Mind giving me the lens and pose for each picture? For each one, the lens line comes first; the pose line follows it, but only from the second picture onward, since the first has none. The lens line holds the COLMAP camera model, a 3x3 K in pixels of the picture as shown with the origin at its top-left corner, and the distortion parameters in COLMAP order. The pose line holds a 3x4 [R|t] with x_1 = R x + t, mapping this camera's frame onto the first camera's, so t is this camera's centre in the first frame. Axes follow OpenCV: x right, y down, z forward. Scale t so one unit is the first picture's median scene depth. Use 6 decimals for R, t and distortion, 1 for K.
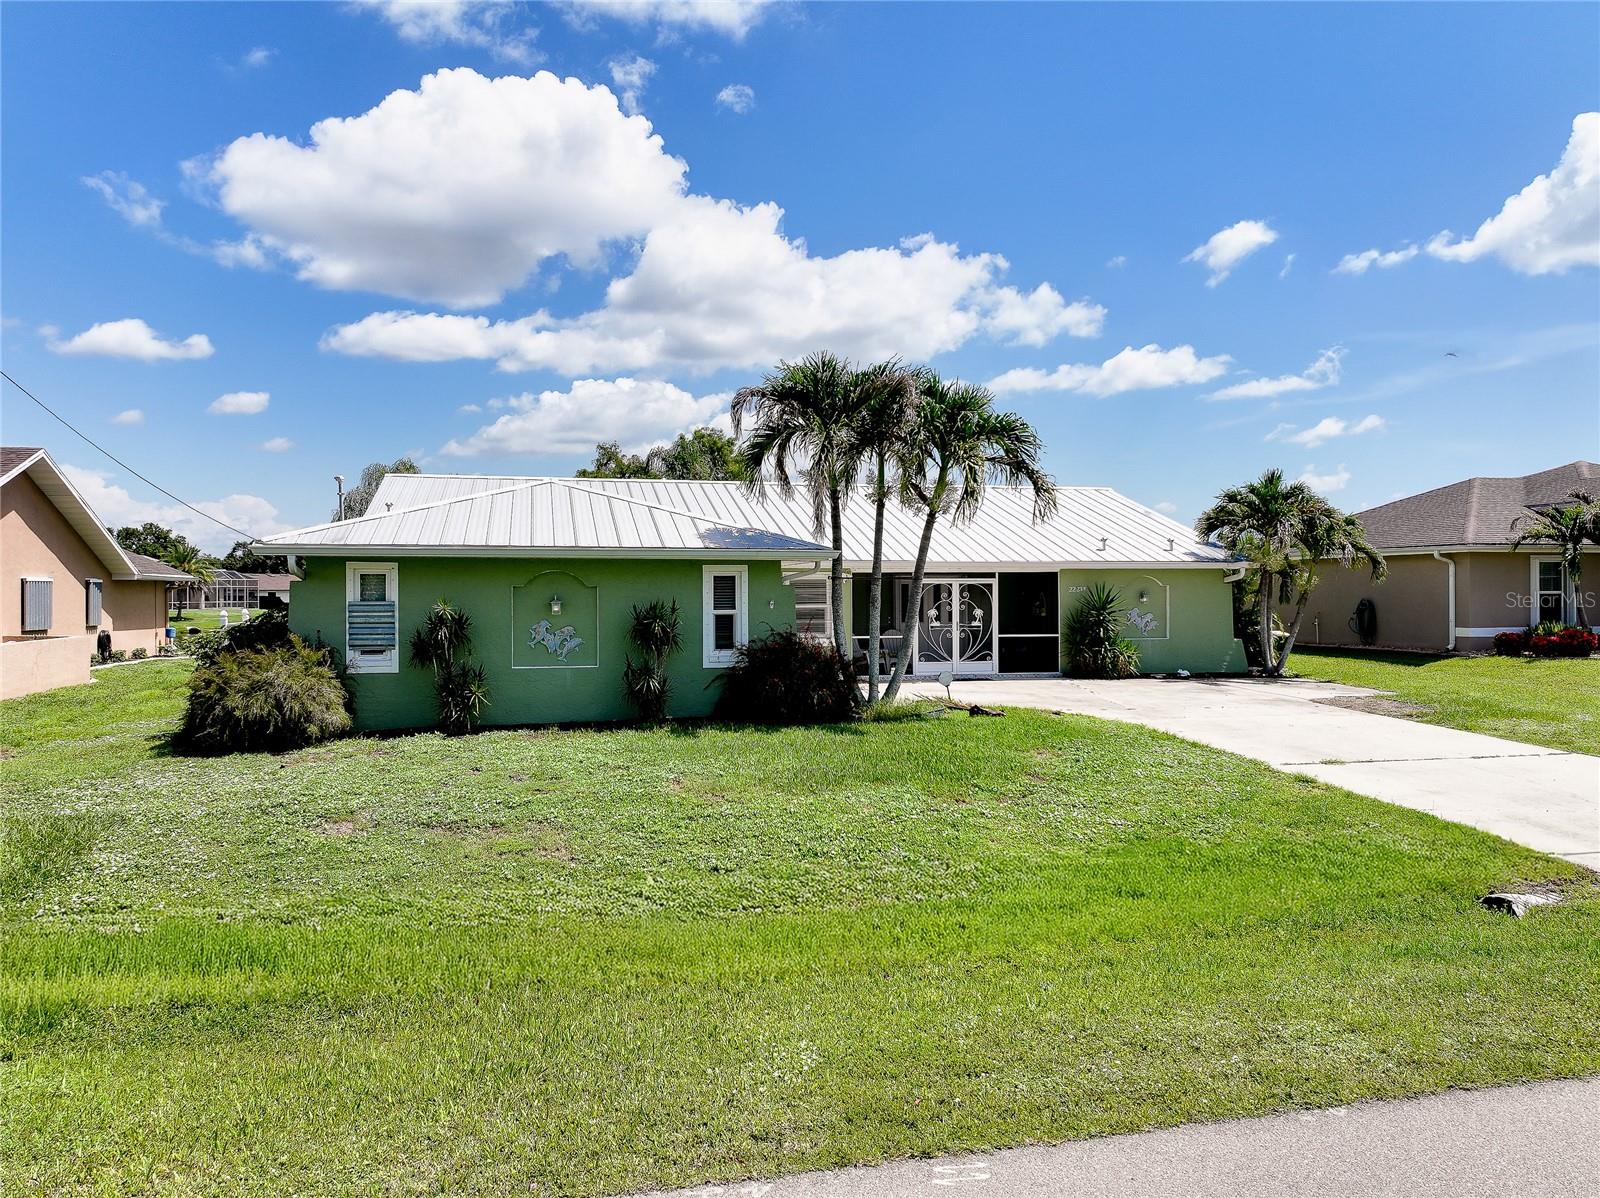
lens RADIAL K [[1124.1, 0, 807.1], [0, 1124.1, 595.0], [0, 0, 1]] dist [-0.001796, 0.018483]
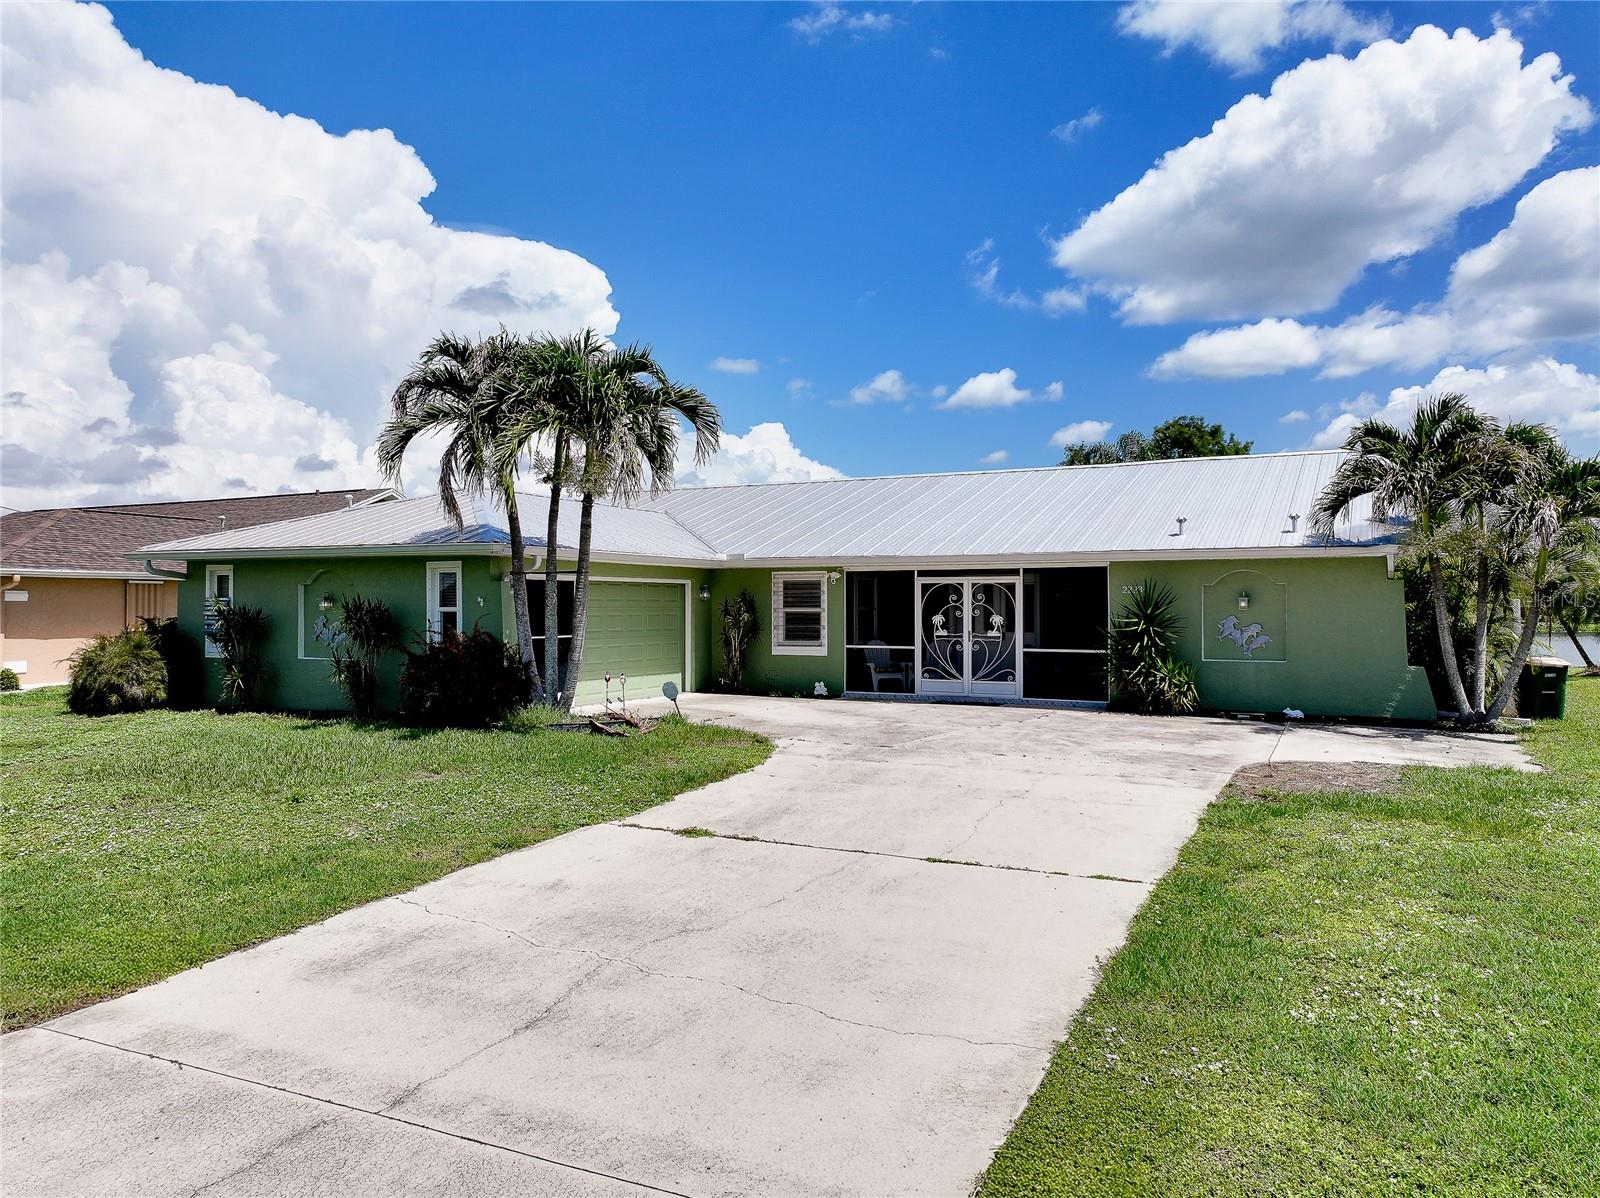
lens RADIAL K [[1124.1, 0, 807.1], [0, 1124.1, 595.0], [0, 0, 1]] dist [-0.001796, 0.018483]
pose [[0.764205, -0.004900, -0.644955, 0.566522], [-0.006214, 0.999869, -0.014960, 0.010899], [0.644944, 0.015440, 0.764074, 0.306528]]
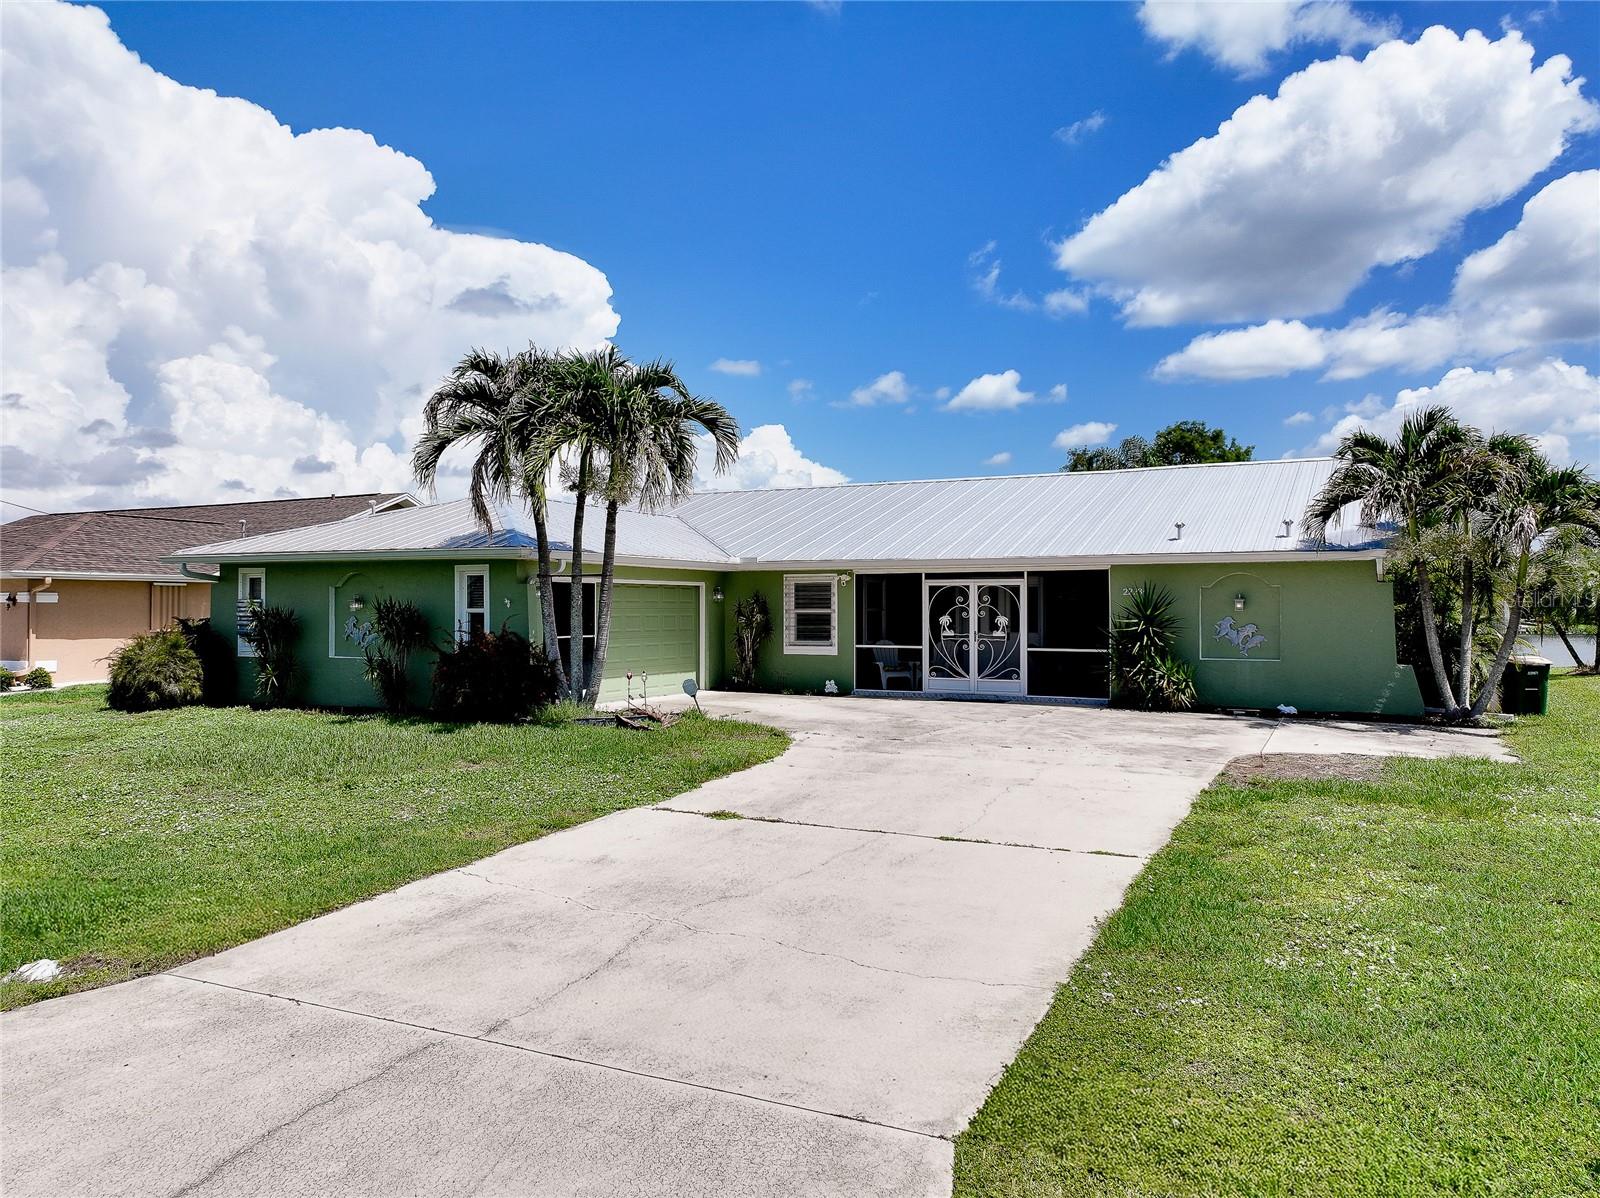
lens RADIAL K [[1124.1, 0, 807.1], [0, 1124.1, 595.0], [0, 0, 1]] dist [-0.001796, 0.018483]
pose [[0.762464, -0.006103, -0.647001, 0.580396], [-0.006466, 0.999834, -0.017051, 0.012085], [0.646998, 0.017184, 0.762298, 0.280240]]
